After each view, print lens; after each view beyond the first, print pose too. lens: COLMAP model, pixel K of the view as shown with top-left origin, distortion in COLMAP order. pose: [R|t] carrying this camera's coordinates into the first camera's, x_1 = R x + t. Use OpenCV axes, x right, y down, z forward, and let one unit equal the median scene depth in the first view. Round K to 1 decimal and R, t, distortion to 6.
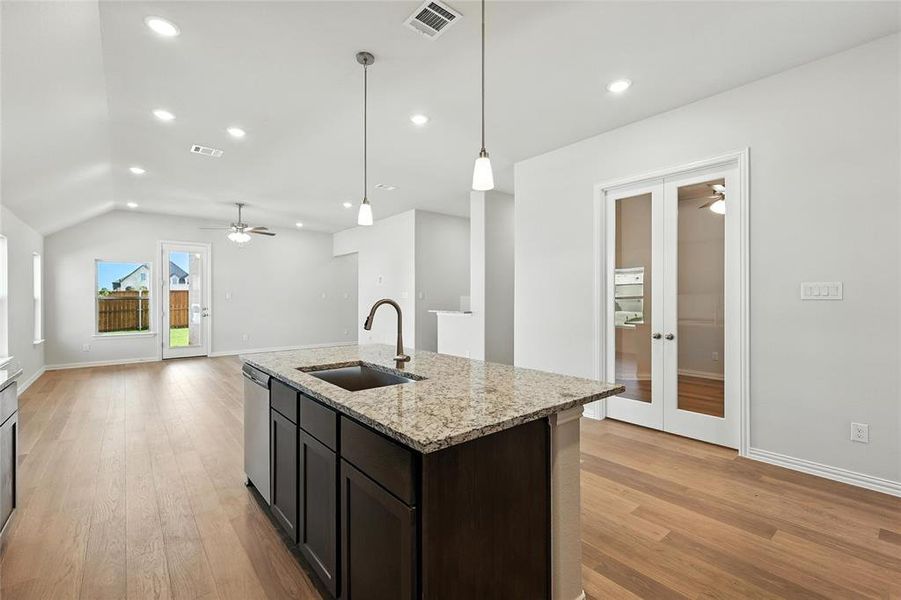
lens RADIAL K [[393.0, 0, 447.8], [0, 393.0, 298.8], [0, 0, 1]] dist [-0.000192, 0.000028]
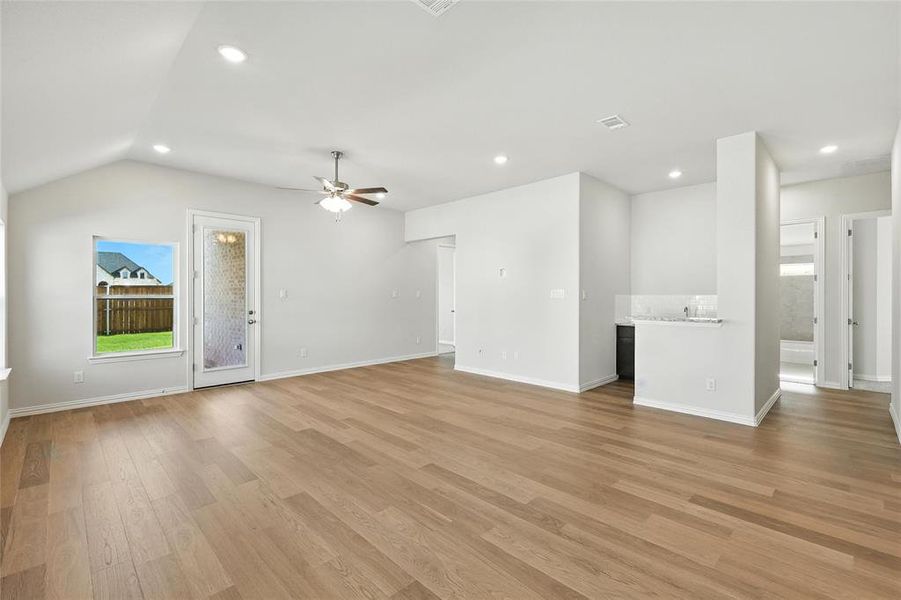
lens RADIAL K [[396.1, 0, 446.7], [0, 396.1, 294.4], [0, 0, 1]] dist [0.001388, 0.000305]
pose [[0.996167, 0.002718, 0.087430, -0.381559], [-0.002466, 0.999993, -0.002986, -0.005466], [-0.087438, 0.002759, 0.996166, 0.312474]]
